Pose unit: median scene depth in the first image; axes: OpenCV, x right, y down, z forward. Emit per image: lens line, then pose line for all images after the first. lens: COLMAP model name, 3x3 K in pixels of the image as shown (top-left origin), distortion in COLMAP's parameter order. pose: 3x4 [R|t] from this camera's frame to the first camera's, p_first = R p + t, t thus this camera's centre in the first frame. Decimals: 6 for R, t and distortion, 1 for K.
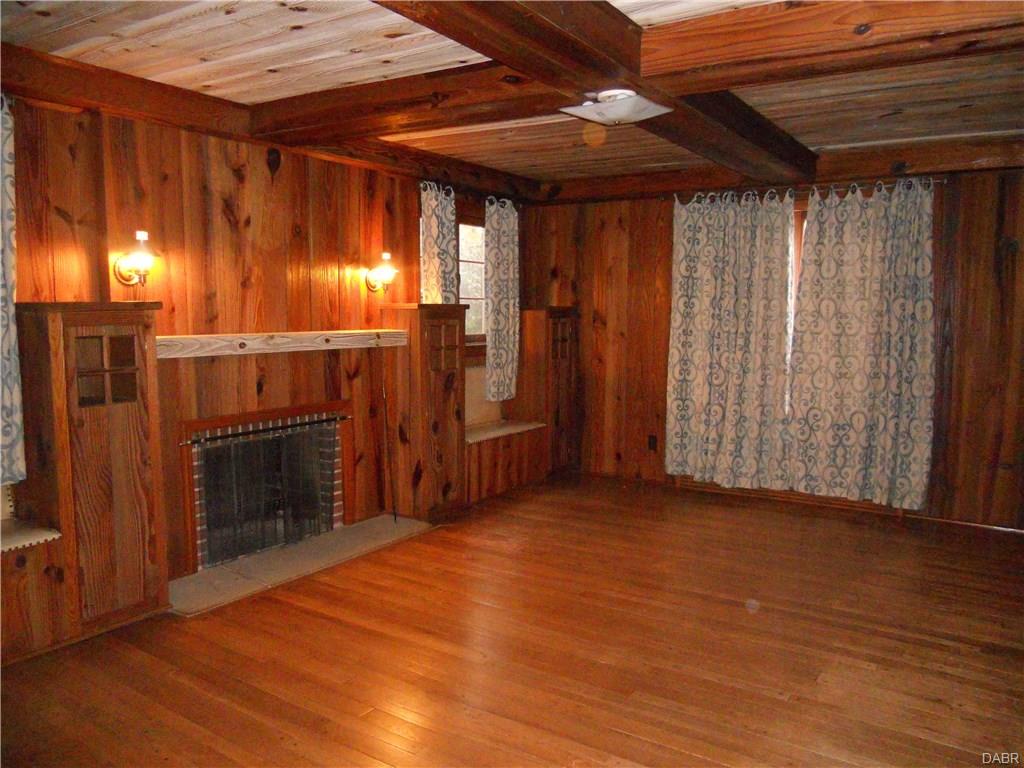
lens RADIAL K [[780.9, 0, 509.5], [0, 780.9, 393.0], [0, 0, 1]] dist [-0.031013, 0.008345]
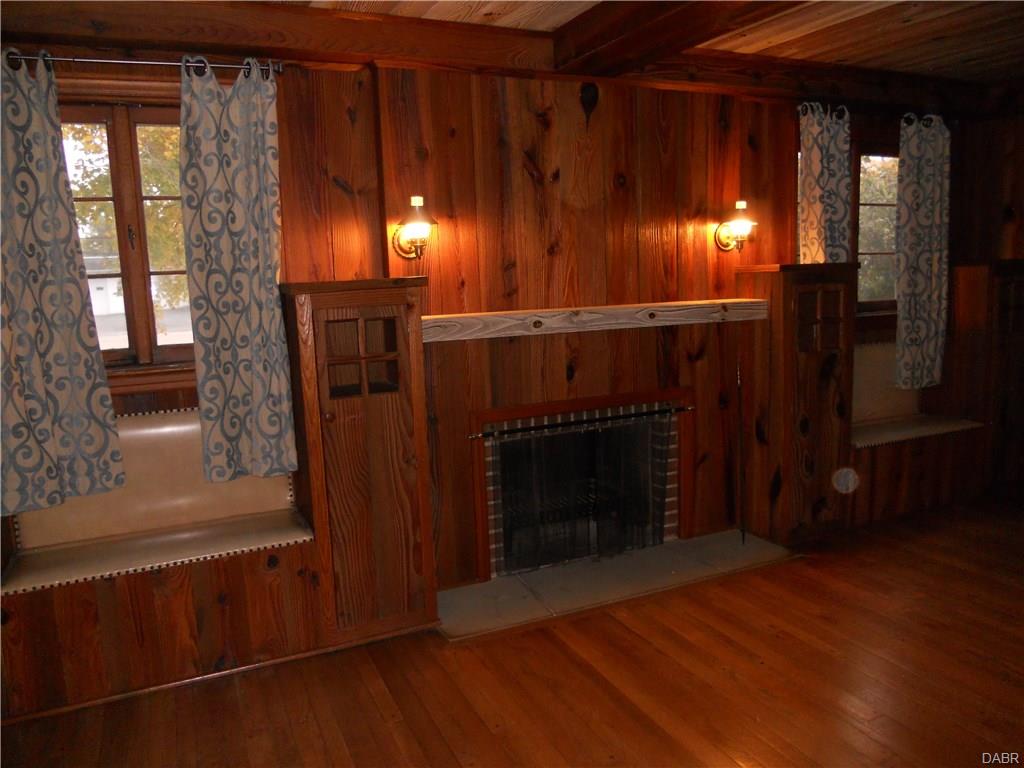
lens RADIAL K [[780.9, 0, 509.5], [0, 780.9, 393.0], [0, 0, 1]] dist [-0.031013, 0.008345]
pose [[0.851712, 0.043117, -0.522233, 0.065266], [-0.017343, 0.998383, 0.054143, -0.028367], [0.523723, -0.037057, 0.851082, 0.232038]]
